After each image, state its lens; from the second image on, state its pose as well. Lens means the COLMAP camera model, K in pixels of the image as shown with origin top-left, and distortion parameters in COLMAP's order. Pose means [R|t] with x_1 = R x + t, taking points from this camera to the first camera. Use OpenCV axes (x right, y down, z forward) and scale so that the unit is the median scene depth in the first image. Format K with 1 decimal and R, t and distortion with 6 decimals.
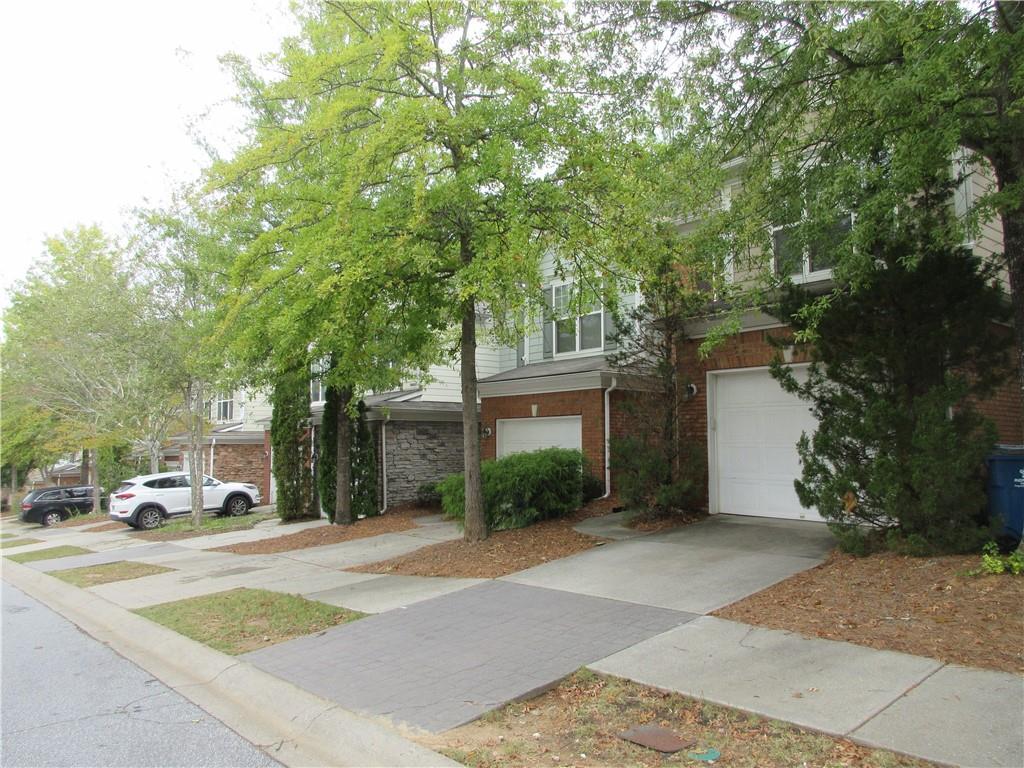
lens RADIAL K [[760.2, 0, 509.8], [0, 760.2, 378.4], [0, 0, 1]] dist [-0.001319, 0.003296]
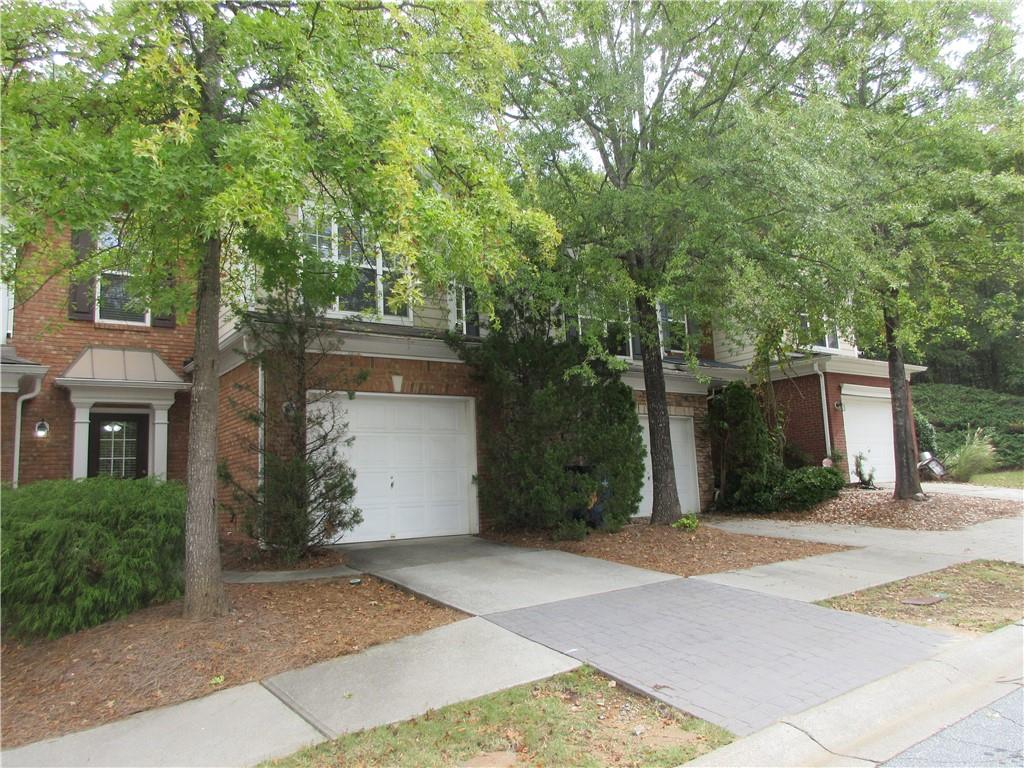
lens RADIAL K [[760.2, 0, 509.8], [0, 760.2, 378.4], [0, 0, 1]] dist [-0.001319, 0.003296]
pose [[0.075617, 0.148371, 0.986037, -0.621353], [-0.040480, 0.988509, -0.145639, 0.099979], [-0.996315, -0.028902, 0.080754, 0.680479]]
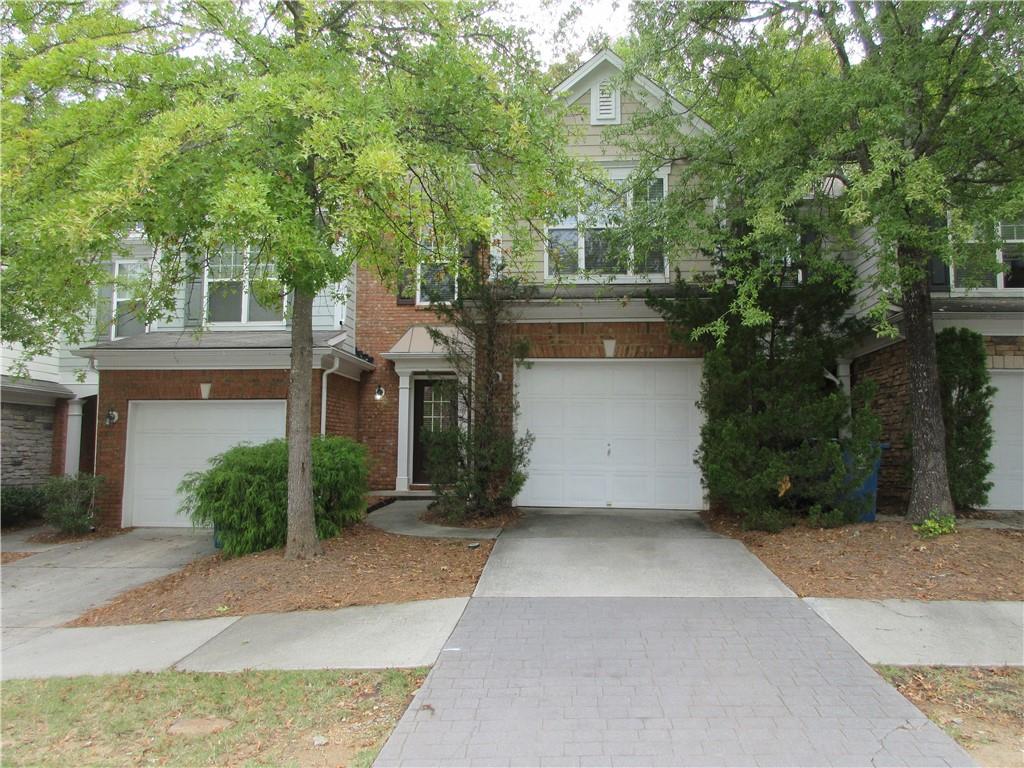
lens RADIAL K [[760.2, 0, 509.8], [0, 760.2, 378.4], [0, 0, 1]] dist [-0.001319, 0.003296]
pose [[0.707846, 0.071746, 0.702714, -0.417614], [-0.068894, 0.997098, -0.032404, 0.046672], [-0.702999, -0.025476, 0.710734, 0.316028]]
